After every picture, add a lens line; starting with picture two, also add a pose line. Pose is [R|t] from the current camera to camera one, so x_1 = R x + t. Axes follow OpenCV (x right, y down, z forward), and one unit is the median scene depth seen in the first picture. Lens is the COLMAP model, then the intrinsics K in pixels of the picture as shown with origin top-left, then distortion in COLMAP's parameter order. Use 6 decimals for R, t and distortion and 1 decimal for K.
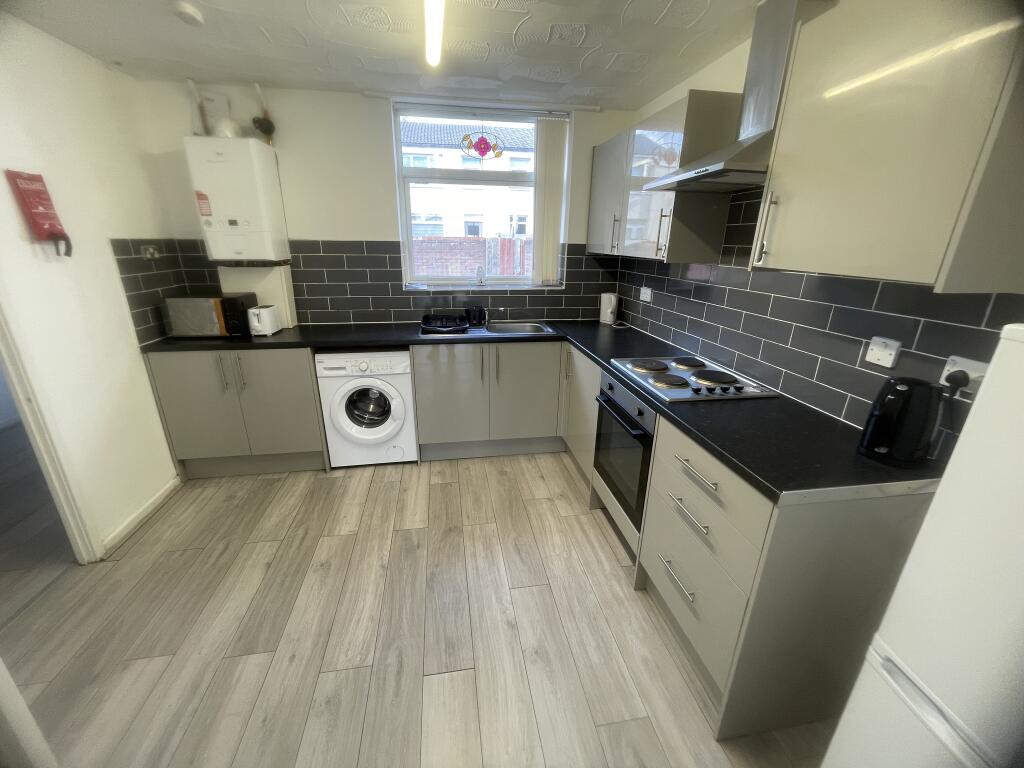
lens RADIAL K [[412.4, 0, 510.2], [0, 412.4, 383.5], [0, 0, 1]] dist [-0.001832, -0.000331]
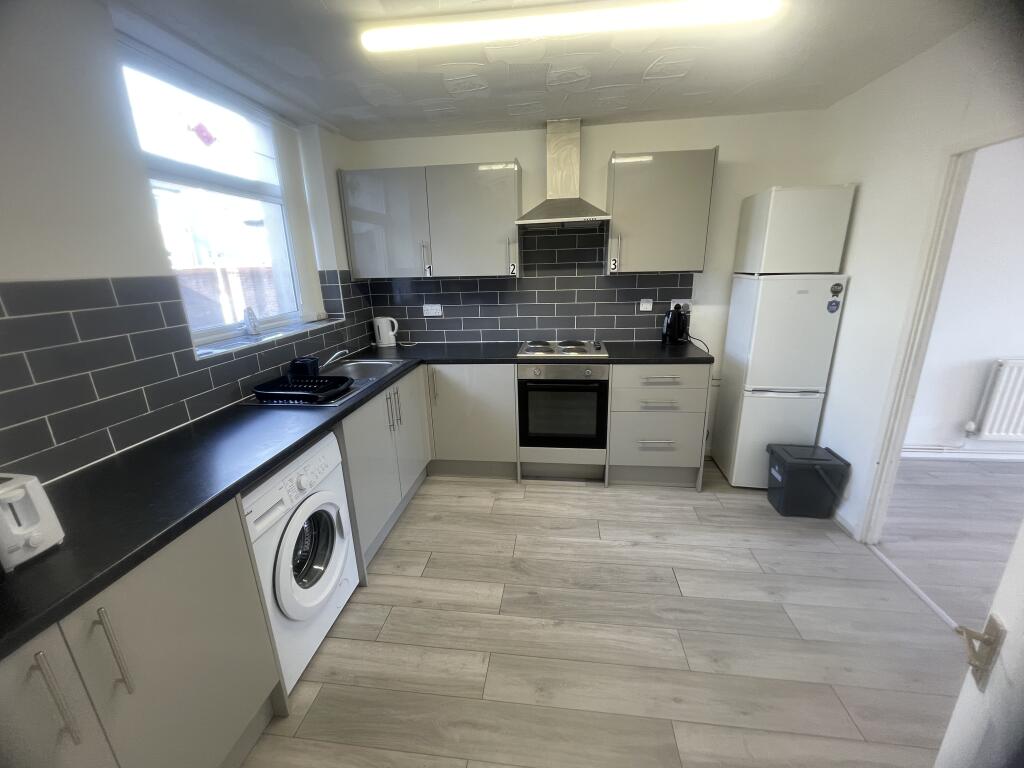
lens RADIAL K [[412.4, 0, 513.3], [0, 412.4, 380.3], [0, 0, 1]] dist [-0.001832, -0.000331]
pose [[0.280400, -0.280476, 0.917992, -0.971818], [0.343094, 0.922465, 0.177046, -0.223022], [-0.896472, 0.265314, 0.354888, 0.611550]]
